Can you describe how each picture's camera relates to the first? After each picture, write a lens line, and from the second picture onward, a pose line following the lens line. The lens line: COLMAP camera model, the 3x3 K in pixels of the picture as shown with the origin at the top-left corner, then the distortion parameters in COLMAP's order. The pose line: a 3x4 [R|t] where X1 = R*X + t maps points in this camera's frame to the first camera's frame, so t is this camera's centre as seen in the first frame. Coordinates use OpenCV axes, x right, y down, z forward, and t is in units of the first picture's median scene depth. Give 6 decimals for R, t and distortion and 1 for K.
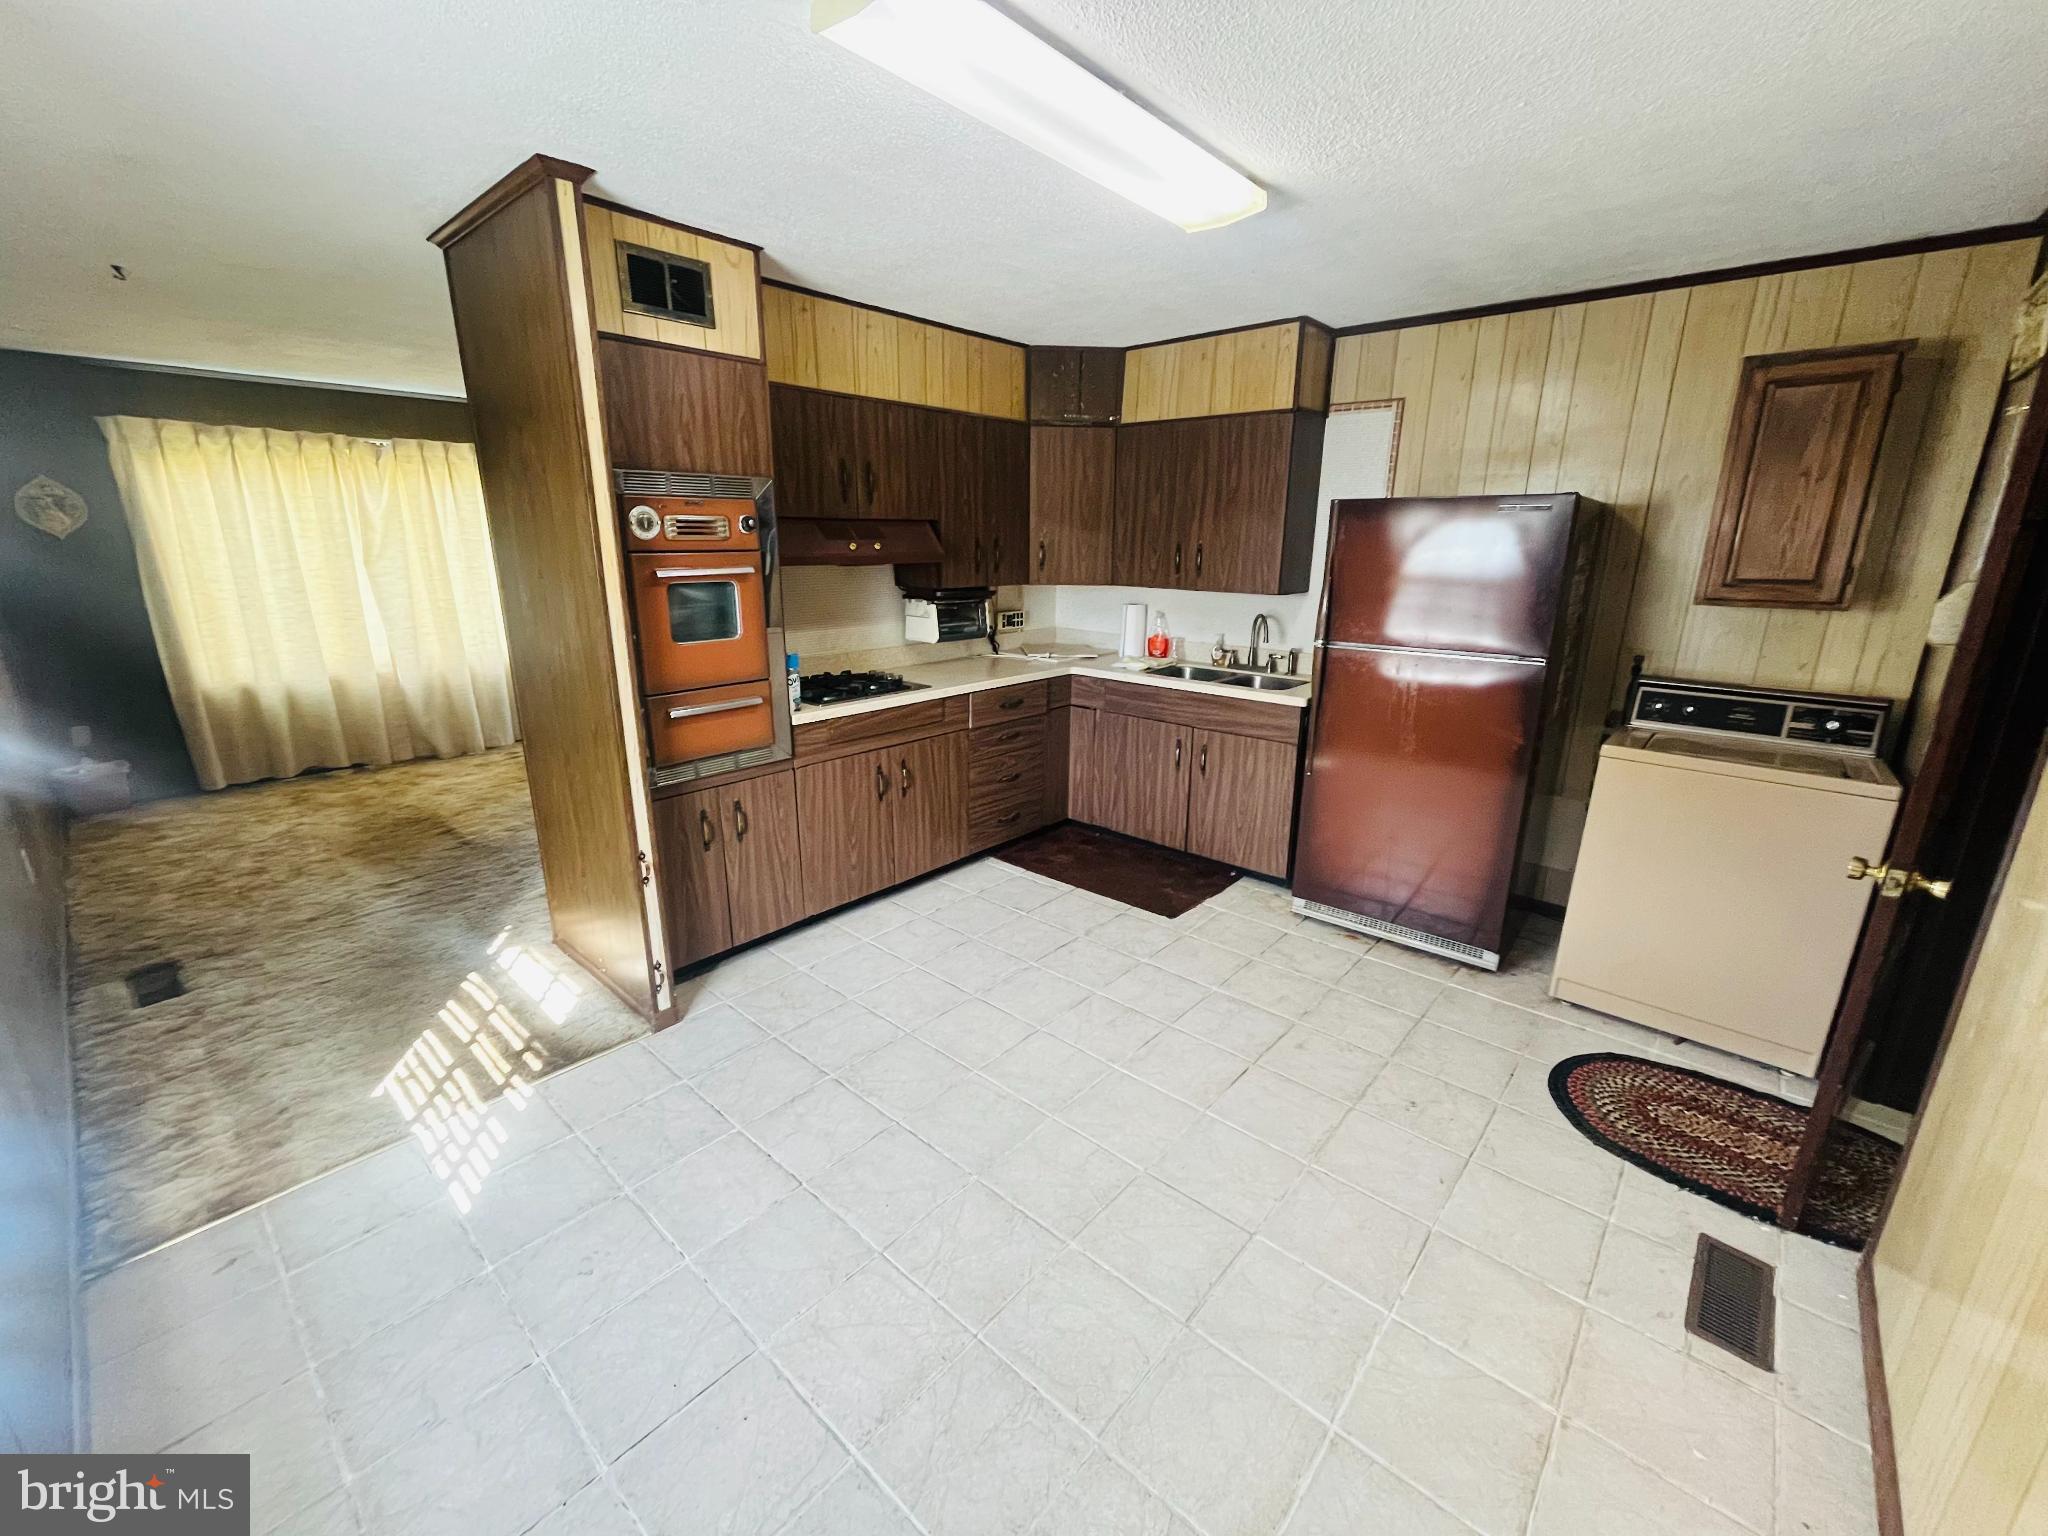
lens RADIAL K [[832.1, 0, 1018.5], [0, 832.1, 769.0], [0, 0, 1]] dist [0.000321, 0.000128]
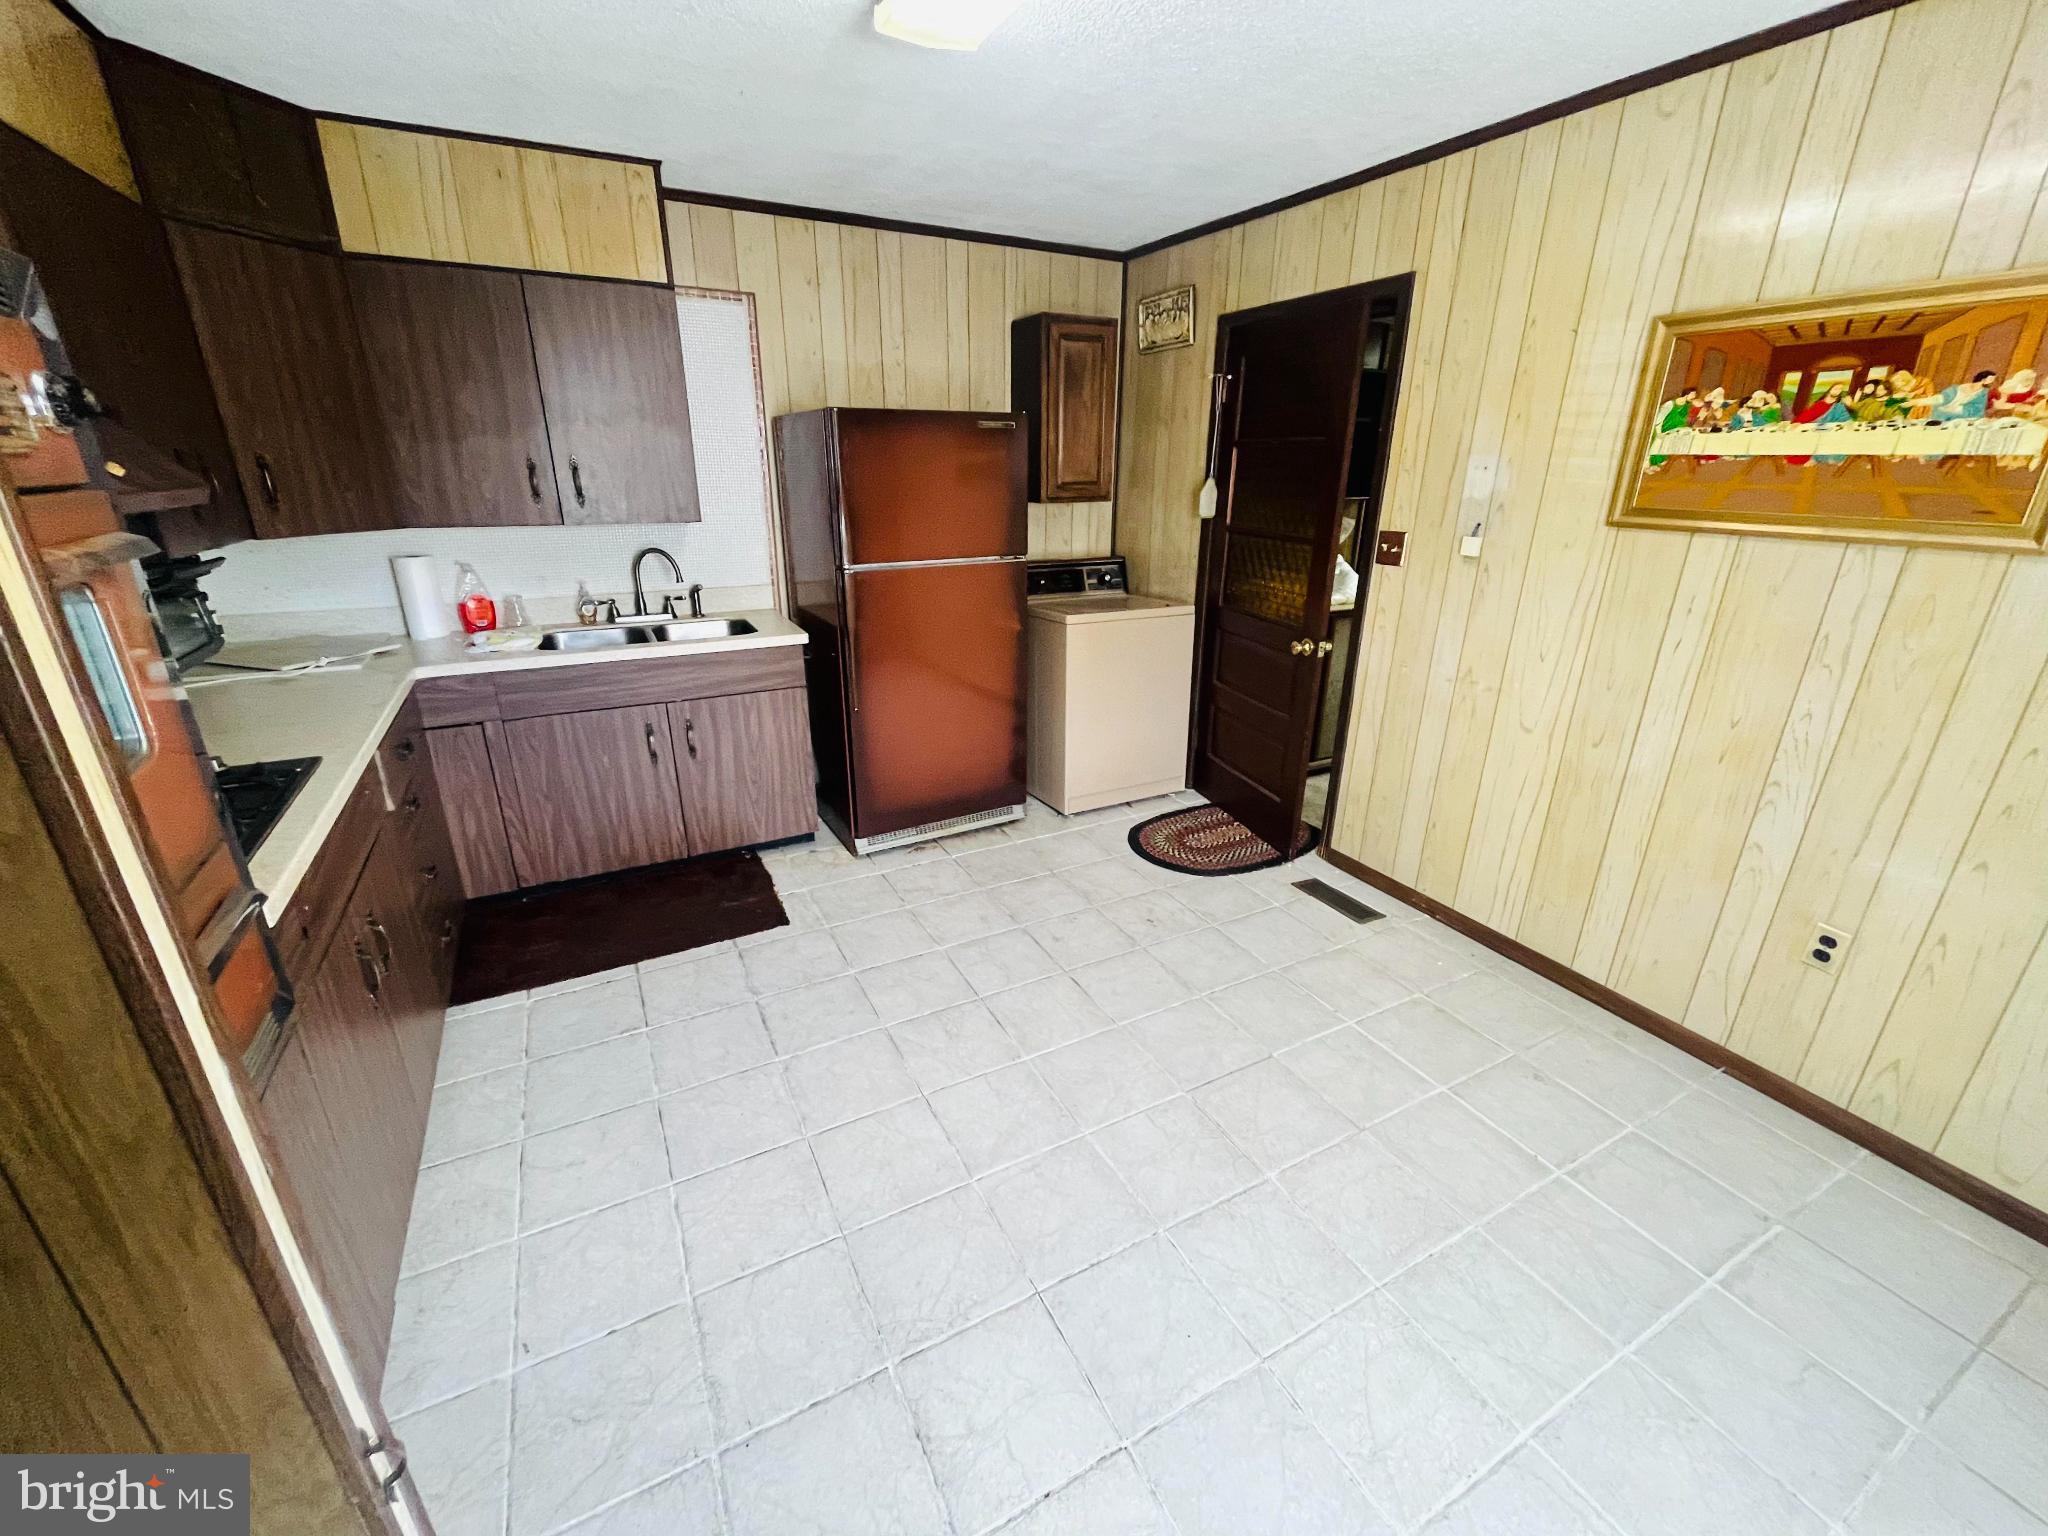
lens RADIAL K [[832.1, 0, 1018.5], [0, 832.1, 769.0], [0, 0, 1]] dist [0.000321, 0.000128]
pose [[0.345725, -0.333806, 0.876953, -0.427263], [0.250198, 0.933542, 0.256710, -0.124665], [-0.904365, 0.130661, 0.406267, 0.451450]]
